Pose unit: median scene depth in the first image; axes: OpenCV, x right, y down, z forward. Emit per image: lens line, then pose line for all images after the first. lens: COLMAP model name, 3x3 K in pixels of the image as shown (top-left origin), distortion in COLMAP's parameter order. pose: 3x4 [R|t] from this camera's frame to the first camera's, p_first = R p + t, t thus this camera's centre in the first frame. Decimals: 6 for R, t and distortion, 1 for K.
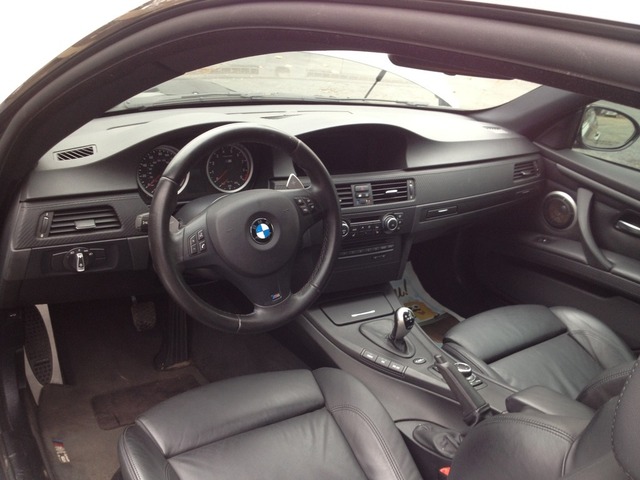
lens RADIAL K [[619.5, 0, 314.6], [0, 619.5, 224.0], [0, 0, 1]] dist [-0.001563, 0.000000]
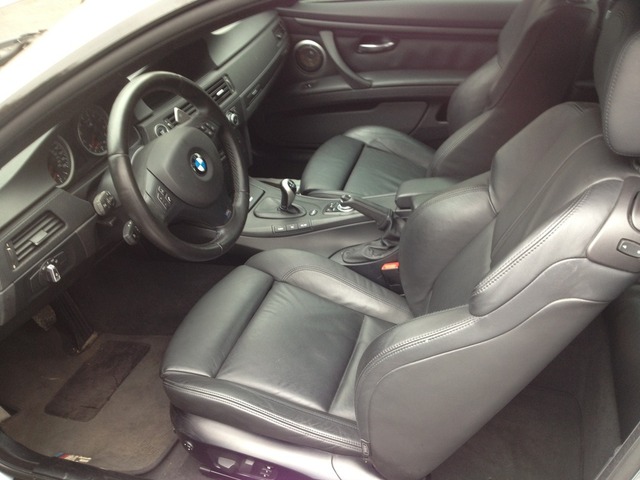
lens RADIAL K [[619.5, 0, 320.3], [0, 619.5, 240.8], [0, 0, 1]] dist [-0.001563, 0.000000]
pose [[0.766410, -0.489197, 0.416295, -0.316128], [0.389013, 0.869197, 0.305230, -0.087340], [-0.511161, -0.071987, 0.856465, -0.053091]]
